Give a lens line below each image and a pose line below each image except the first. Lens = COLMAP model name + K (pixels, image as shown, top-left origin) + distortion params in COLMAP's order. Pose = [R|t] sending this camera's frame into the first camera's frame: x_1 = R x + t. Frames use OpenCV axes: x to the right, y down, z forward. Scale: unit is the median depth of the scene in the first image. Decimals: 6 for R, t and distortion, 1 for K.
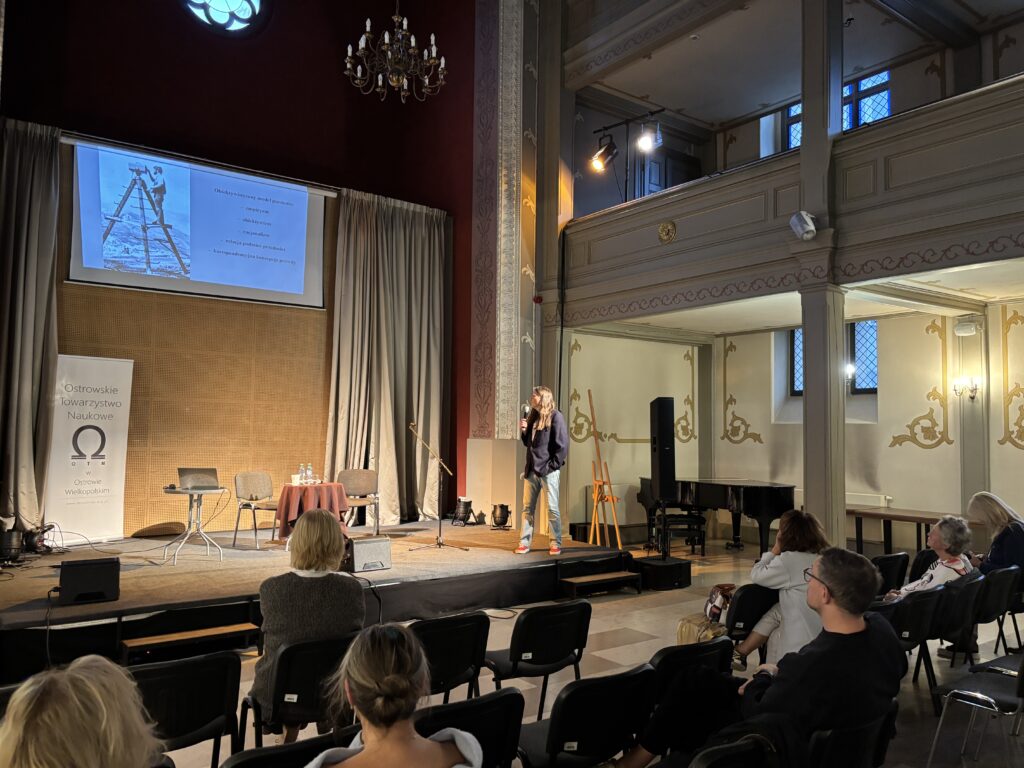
lens RADIAL K [[772.5, 0, 522.4], [0, 772.5, 400.0], [0, 0, 1]] dist [0.044528, -0.047958]
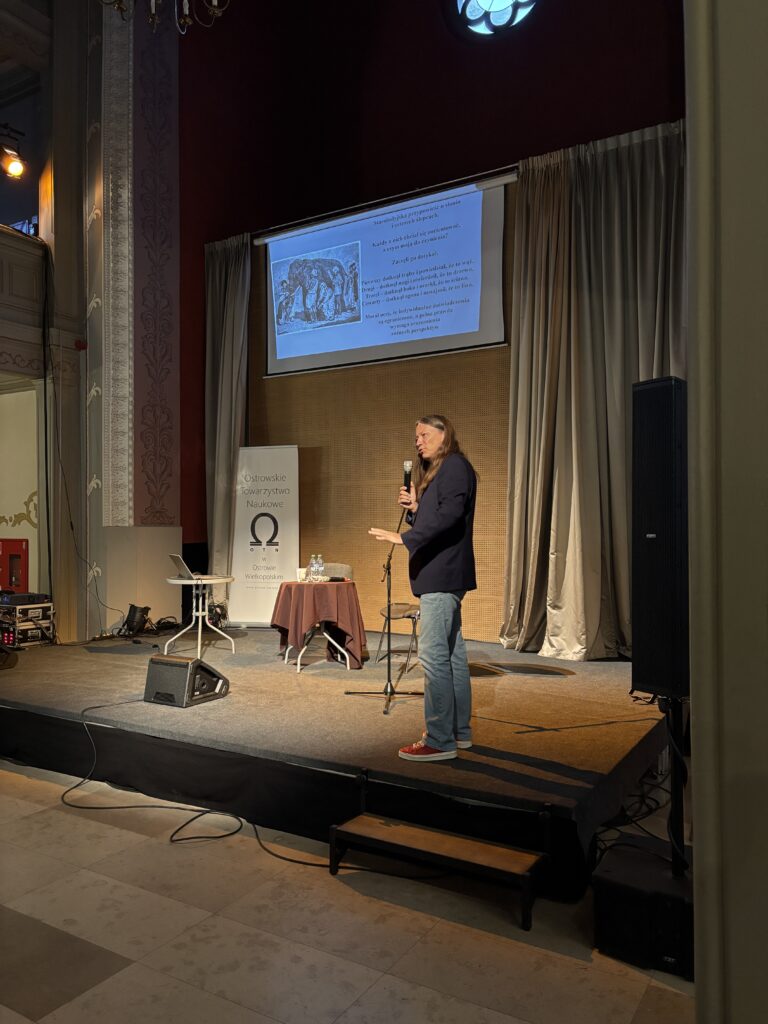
lens RADIAL K [[772.5, 0, 377.1], [0, 772.5, 520.9], [0, 0, 1]] dist [0.044528, -0.047958]
pose [[0.366735, -0.017153, -0.930167, 0.360219], [0.044368, 0.999015, -0.000930, 0.040866], [0.929267, -0.040929, 0.367135, 0.616258]]
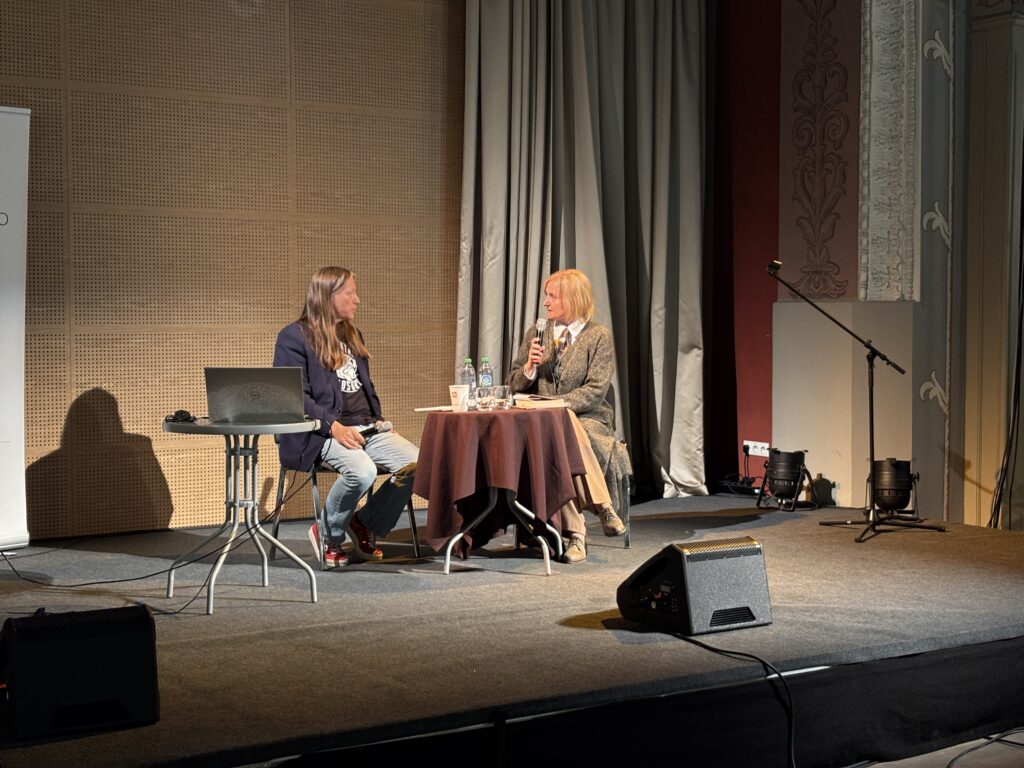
lens RADIAL K [[1545.4, 0, 501.5], [0, 1545.4, 383.7], [0, 0, 1]] dist [0.093402, 0.000000]
pose [[0.997296, -0.011090, -0.072654, -0.165030], [0.017137, 0.996390, 0.083148, 0.023206], [0.071470, -0.084169, 0.993885, 0.164704]]
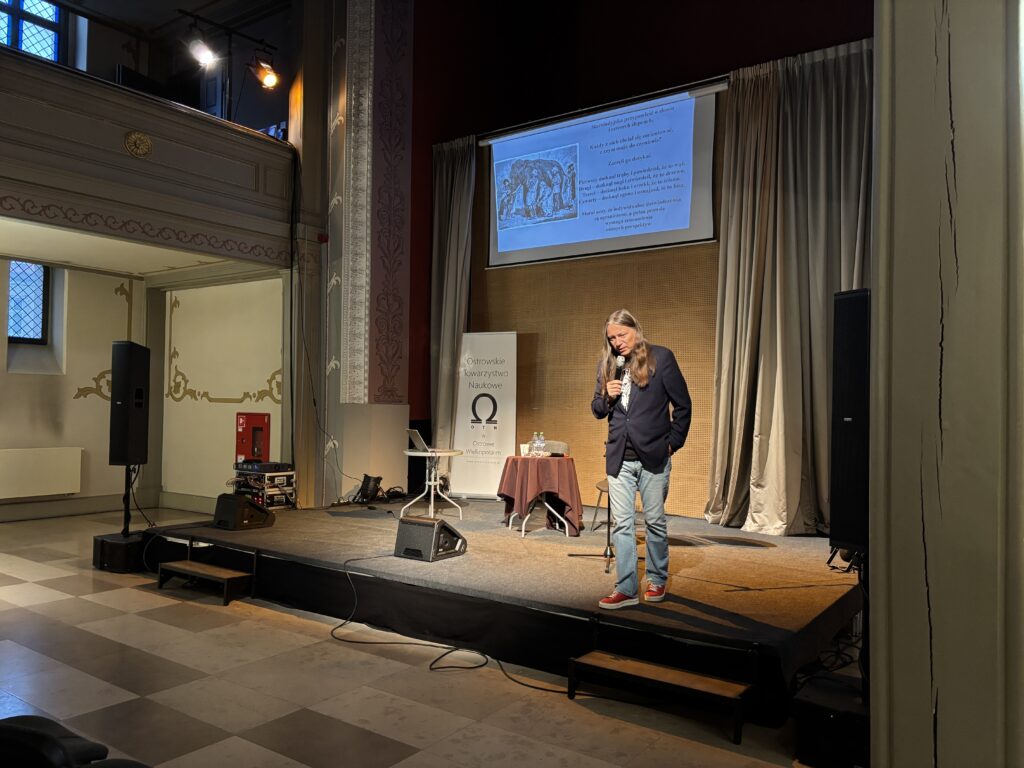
lens RADIAL K [[772.5, 0, 521.3], [0, 772.5, 397.9], [0, 0, 1]] dist [0.044528, -0.047958]
pose [[0.307500, -0.015987, -0.951414, 0.412093], [0.026276, 0.999620, -0.008305, 0.039945], [0.951185, -0.022446, 0.307804, 0.573054]]
